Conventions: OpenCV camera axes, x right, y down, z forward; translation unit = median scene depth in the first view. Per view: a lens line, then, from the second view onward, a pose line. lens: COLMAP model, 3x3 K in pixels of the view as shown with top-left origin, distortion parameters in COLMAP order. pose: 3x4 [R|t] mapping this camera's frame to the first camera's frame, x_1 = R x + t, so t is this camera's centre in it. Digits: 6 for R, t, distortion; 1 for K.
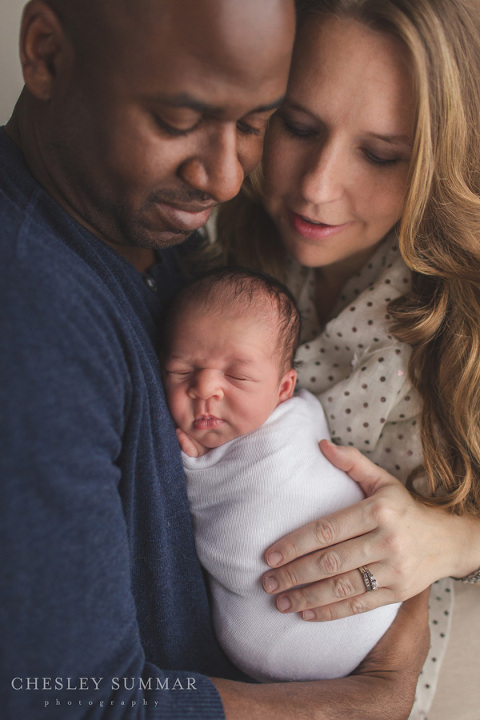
lens RADIAL K [[679.9, 0, 240.0], [0, 679.9, 360.0], [0, 0, 1]] dist [-0.141394, 0.005125]
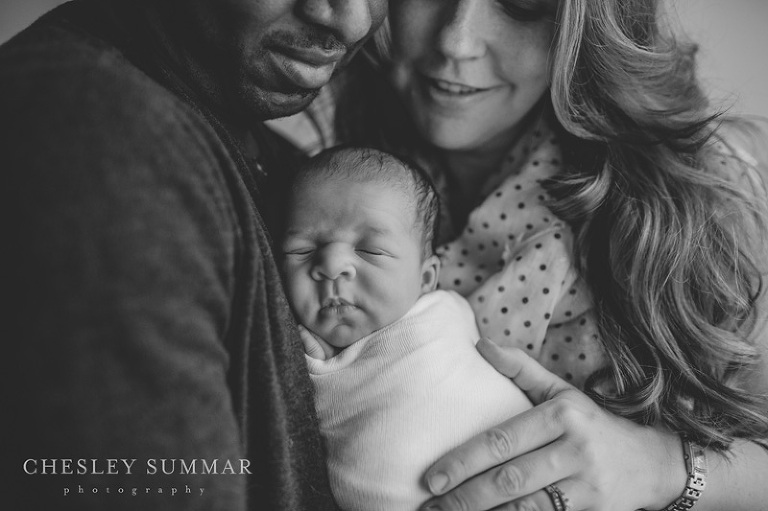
lens RADIAL K [[725.2, 0, 384.0], [0, 725.2, 255.5], [0, 0, 1]] dist [-0.141394, 0.005125]
pose [[0.996080, -0.039100, 0.079348, -0.057103], [0.054409, 0.978067, -0.201059, 0.198216], [-0.069747, 0.204589, 0.976360, 0.165303]]
